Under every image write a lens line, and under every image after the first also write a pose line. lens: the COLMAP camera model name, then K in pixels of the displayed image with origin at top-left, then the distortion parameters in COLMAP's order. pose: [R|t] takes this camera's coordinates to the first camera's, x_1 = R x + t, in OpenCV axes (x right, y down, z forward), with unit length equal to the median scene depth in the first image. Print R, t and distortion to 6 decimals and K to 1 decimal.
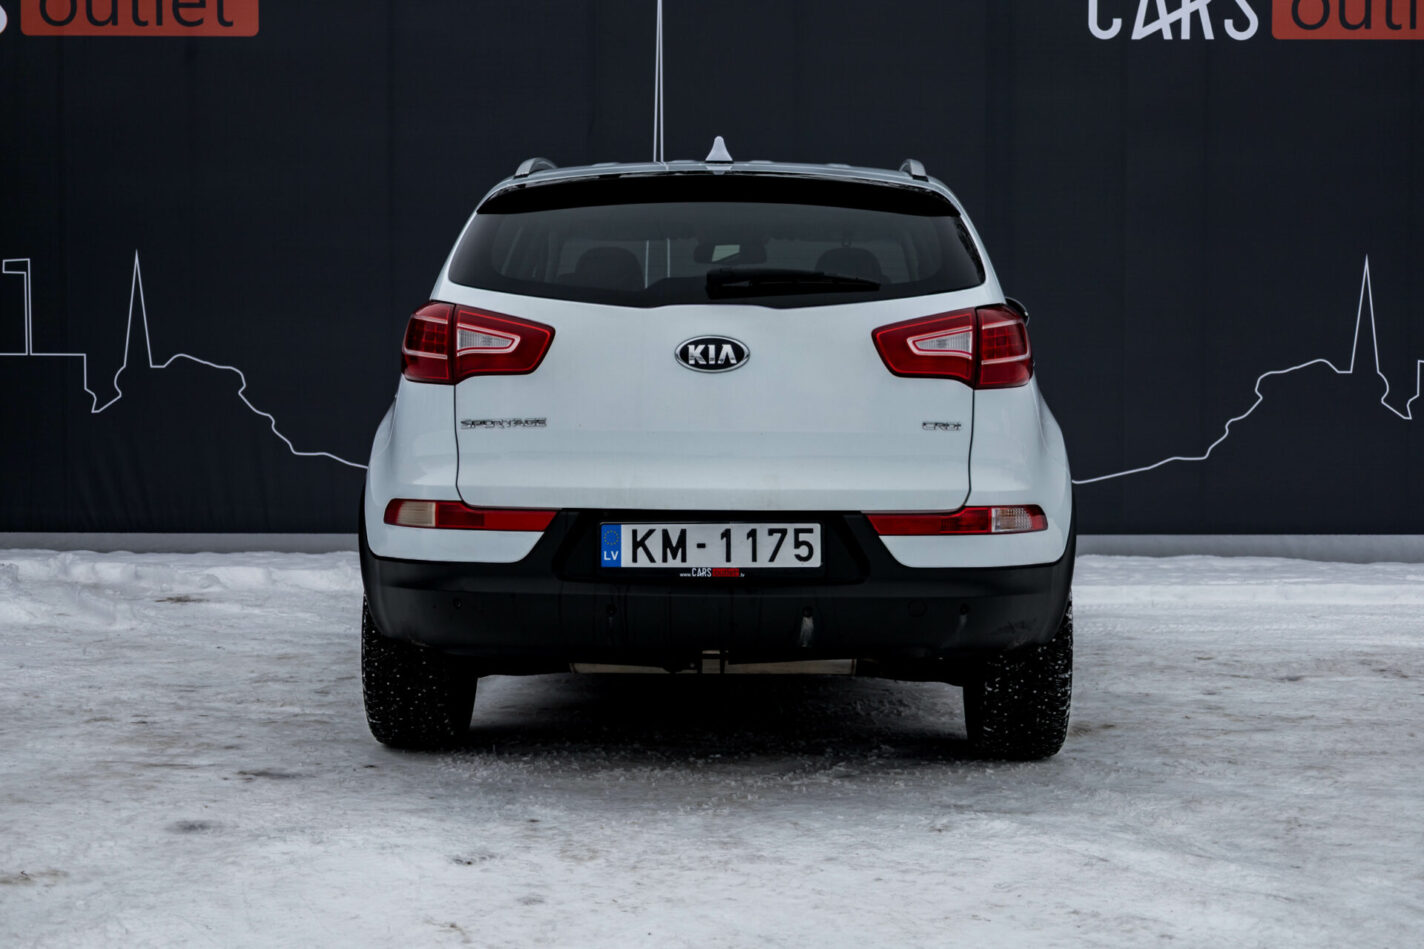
lens RADIAL K [[2188.7, 0, 712.0], [0, 2188.7, 474.5], [0, 0, 1]] dist [-0.001108, 0.043495]
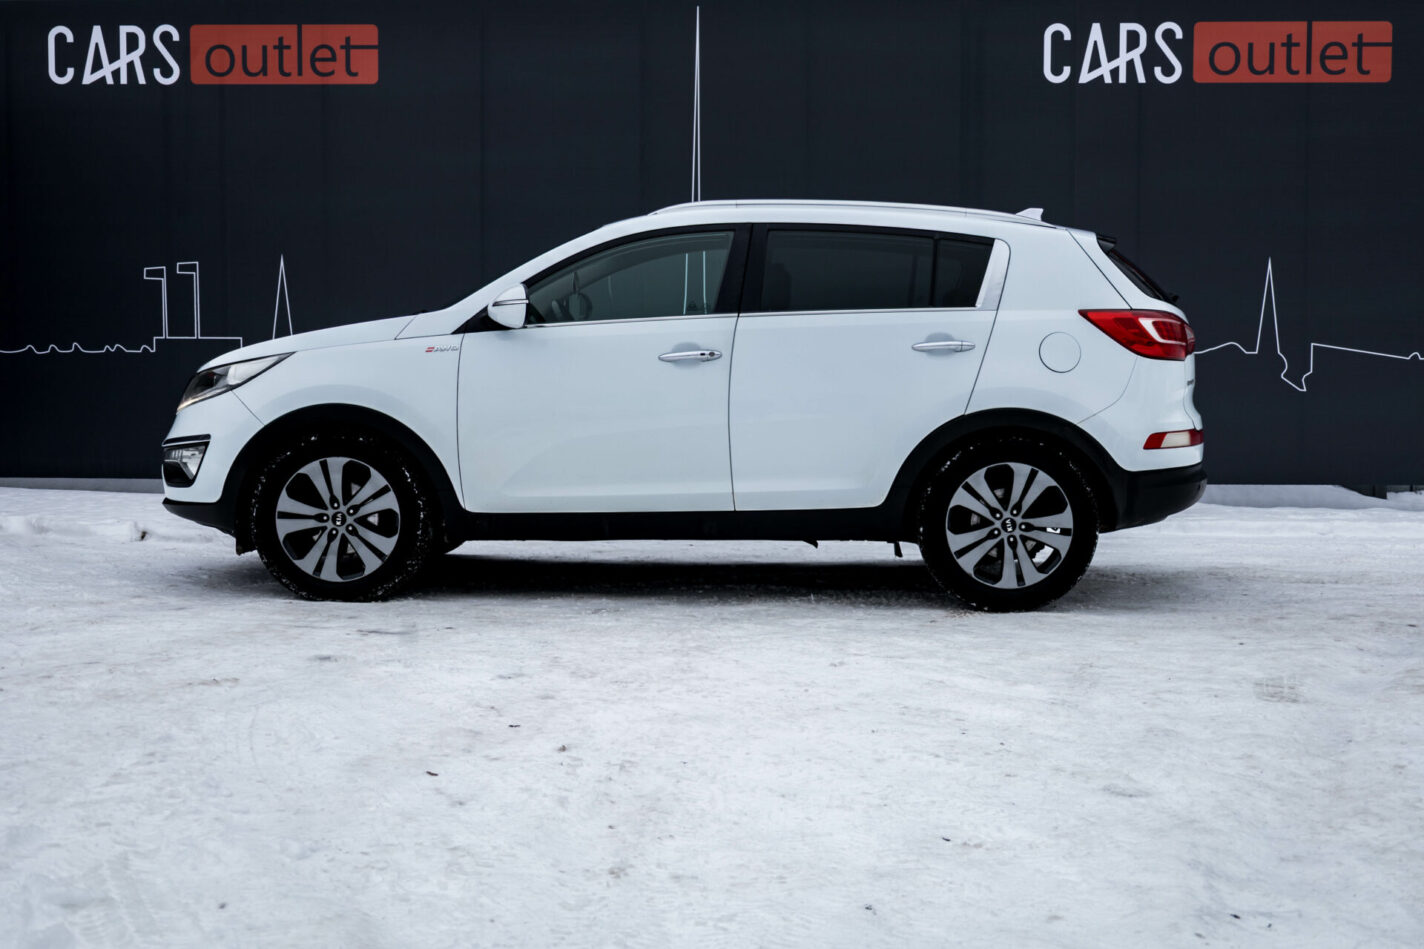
lens RADIAL K [[2024.7, 0, 712.0], [0, 2024.7, 474.5], [0, 0, 1]] dist [-0.004579, 0.032972]
pose [[0.999001, 0.003603, -0.044549, 0.066473], [-0.003069, 0.999923, 0.012049, 0.016323], [0.044589, -0.011900, 0.998935, -0.278965]]
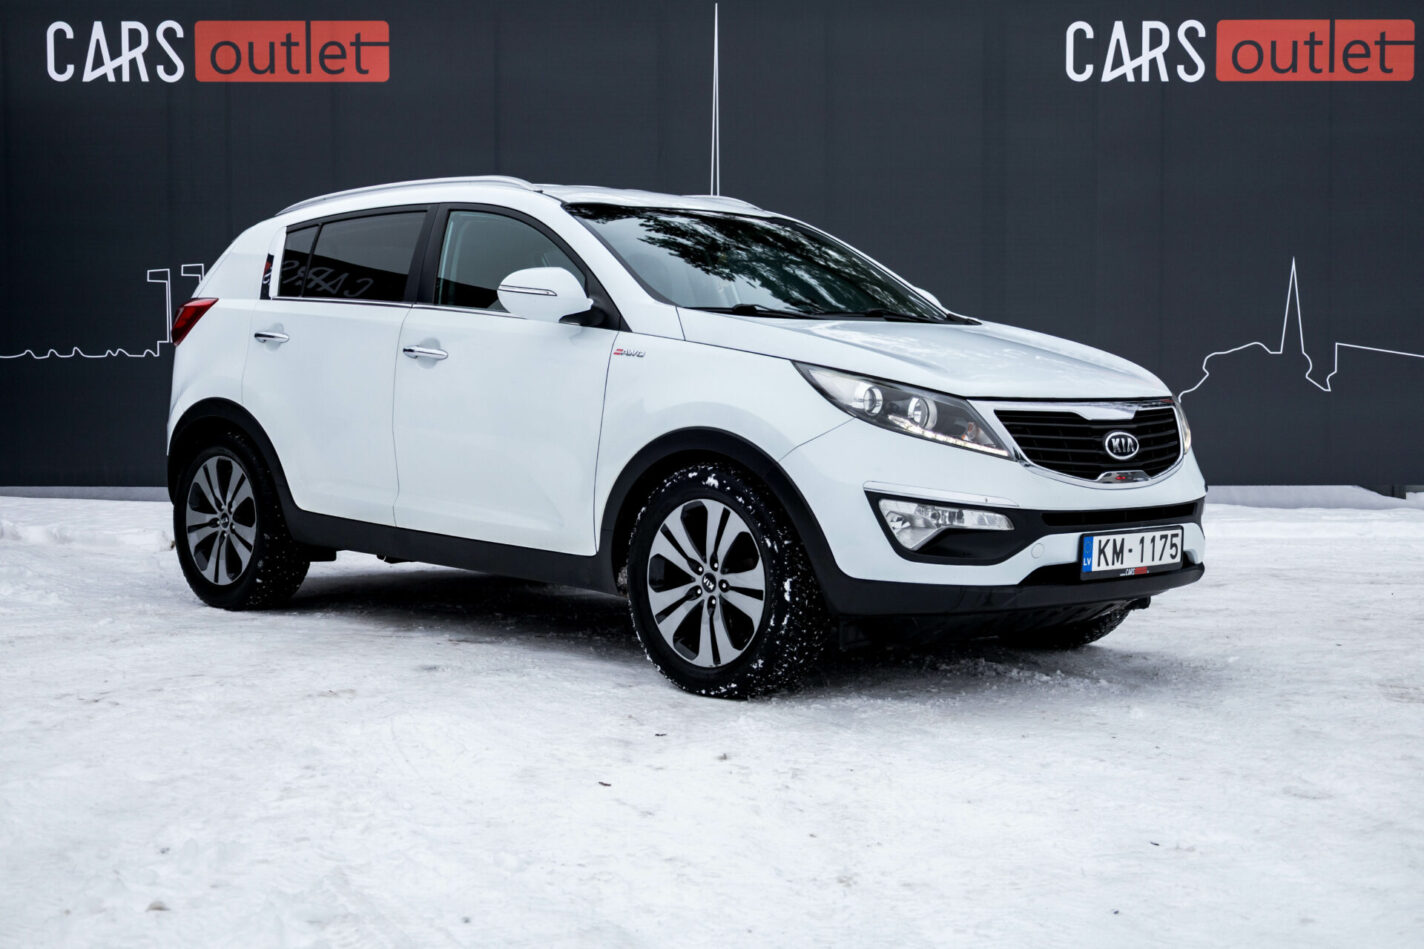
lens RADIAL K [[2059.6, 0, 712.0], [0, 2059.6, 474.5], [0, 0, 1]] dist [0.002036, 0.028581]
pose [[0.999973, -0.002759, -0.006848, -0.034489], [0.002826, 0.999948, 0.009764, 0.016744], [0.006821, -0.009783, 0.999929, -0.284462]]
